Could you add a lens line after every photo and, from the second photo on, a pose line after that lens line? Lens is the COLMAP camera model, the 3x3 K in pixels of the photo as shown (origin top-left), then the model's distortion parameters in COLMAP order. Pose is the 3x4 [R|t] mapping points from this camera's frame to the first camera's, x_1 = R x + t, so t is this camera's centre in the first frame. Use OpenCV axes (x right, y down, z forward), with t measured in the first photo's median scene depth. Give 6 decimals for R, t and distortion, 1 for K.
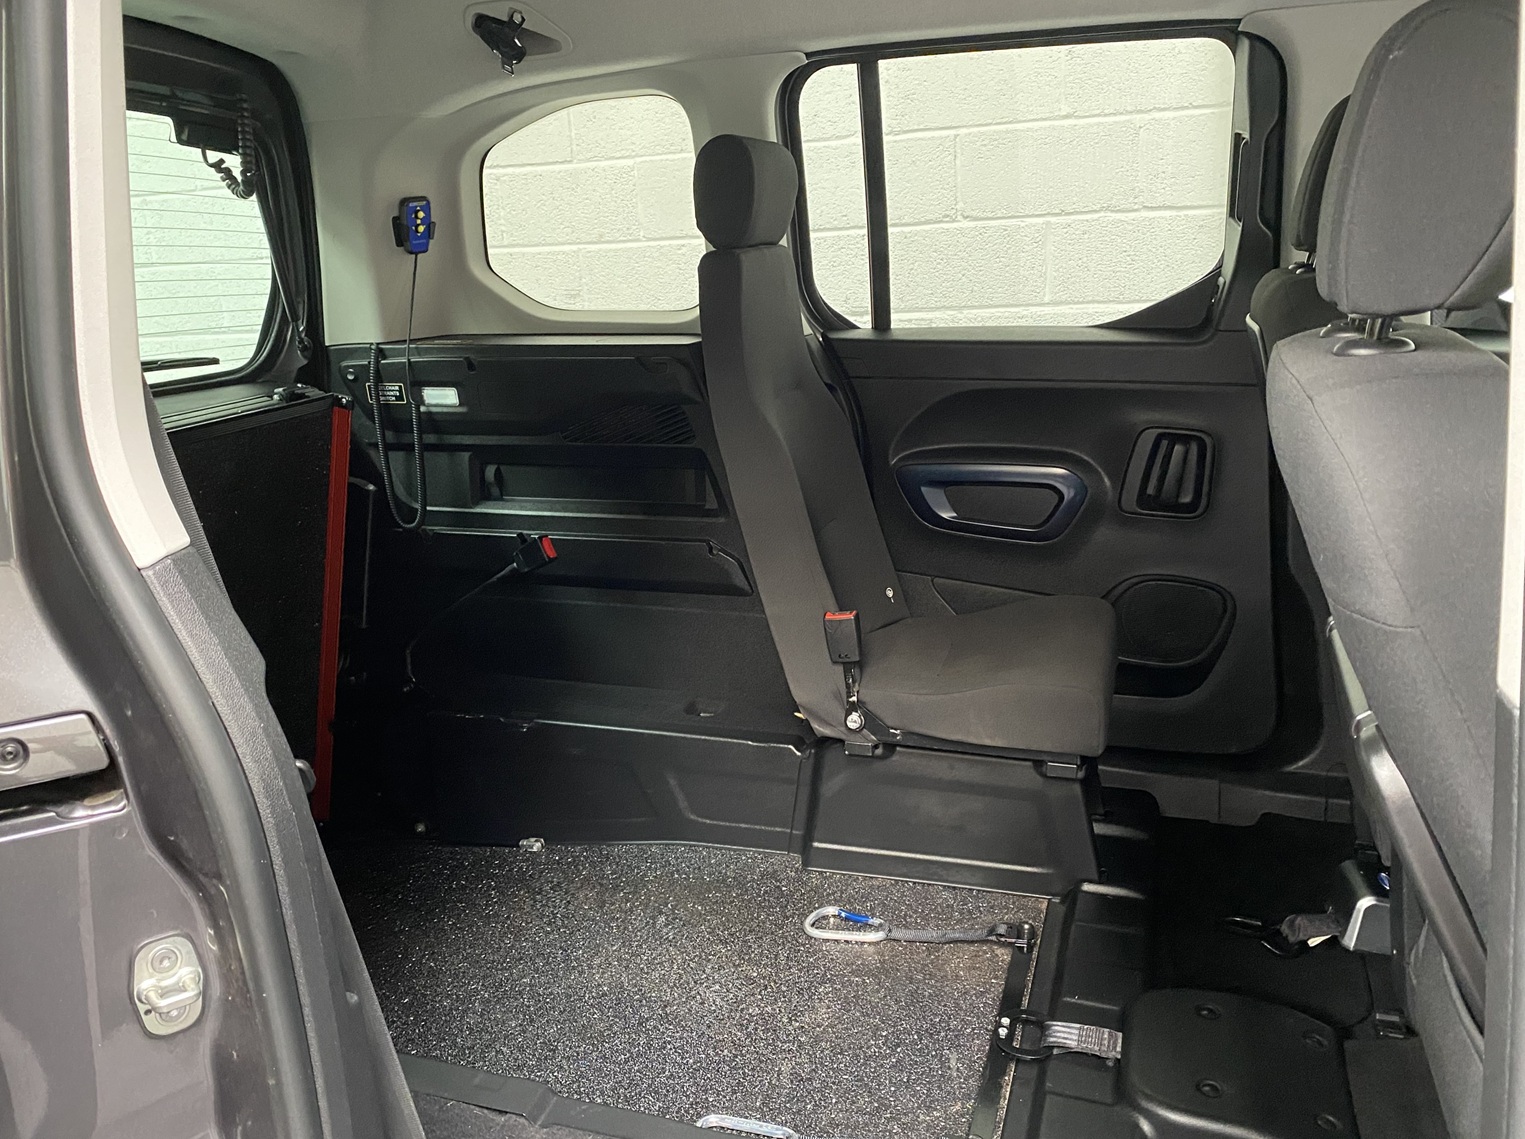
lens RADIAL K [[1179.5, 0, 729.7], [0, 1179.5, 580.4], [0, 0, 1]] dist [0.002621, 0.002052]
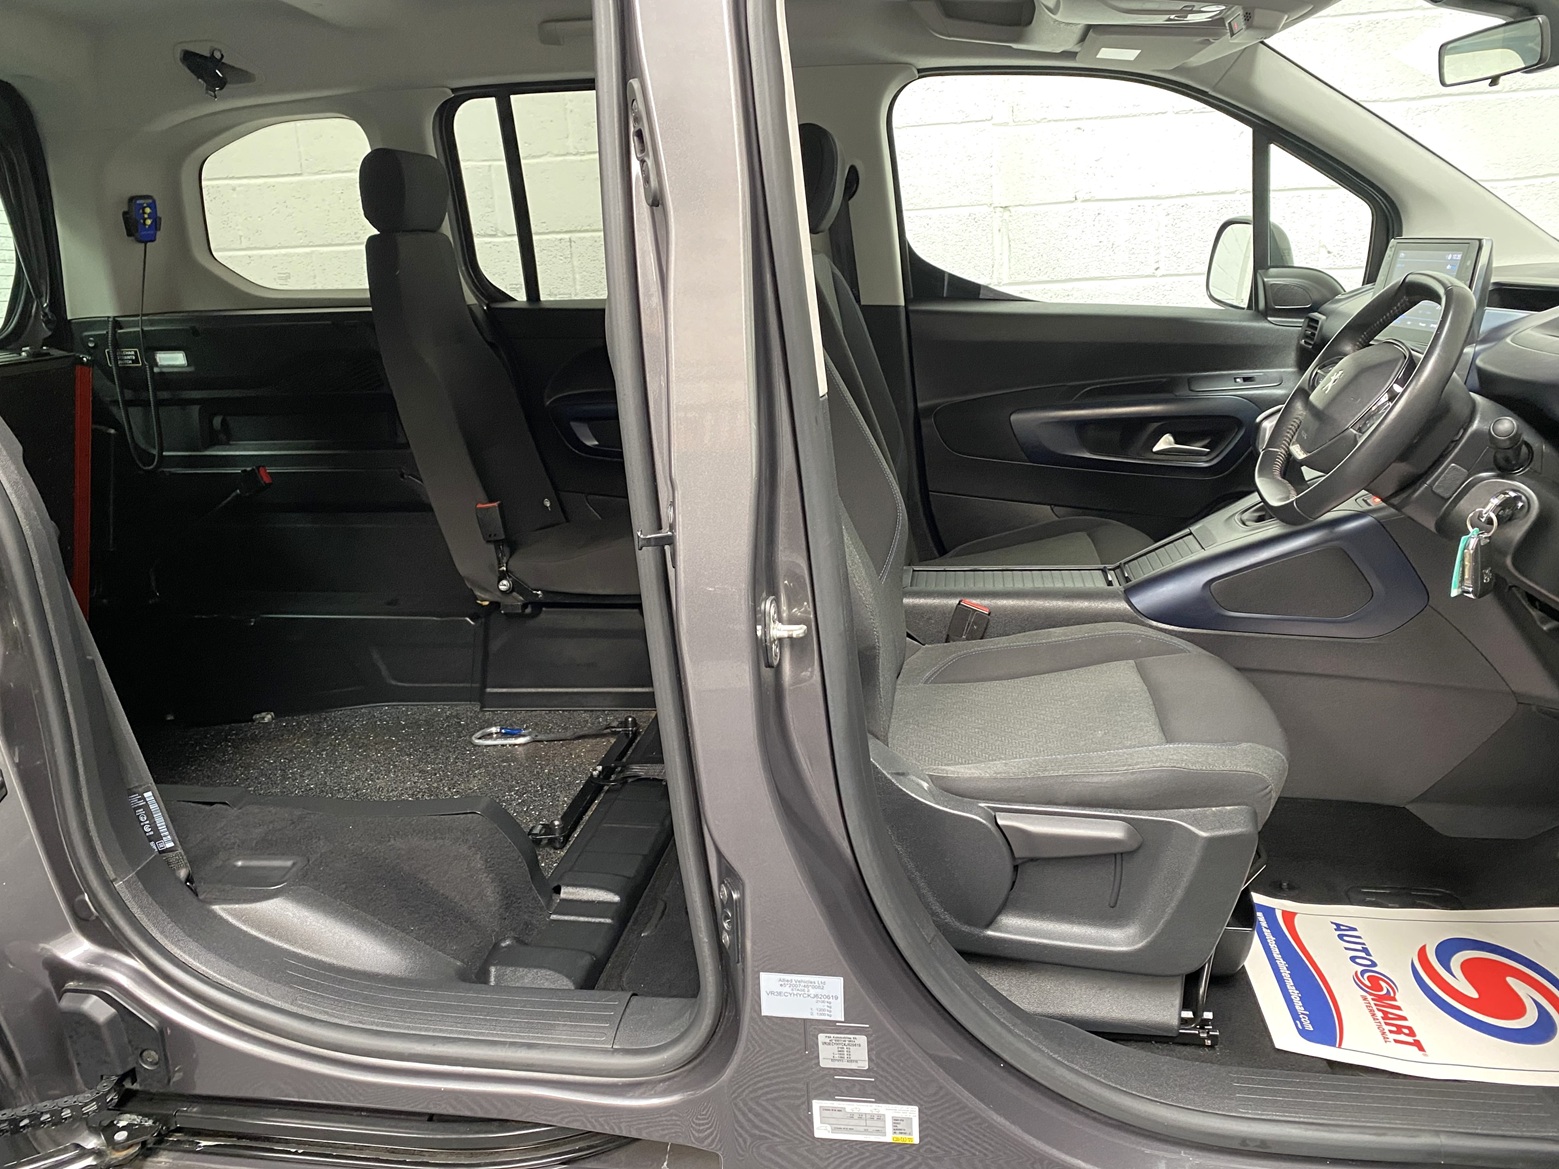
lens RADIAL K [[1202.6, 0, 773.8], [0, 1202.6, 589.1], [0, 0, 1]] dist [-0.039099, 0.030175]
pose [[0.980772, -0.046982, 0.189415, 0.125228], [0.050457, 0.998634, -0.013566, 0.134115], [-0.188519, 0.022863, 0.981803, -0.330448]]
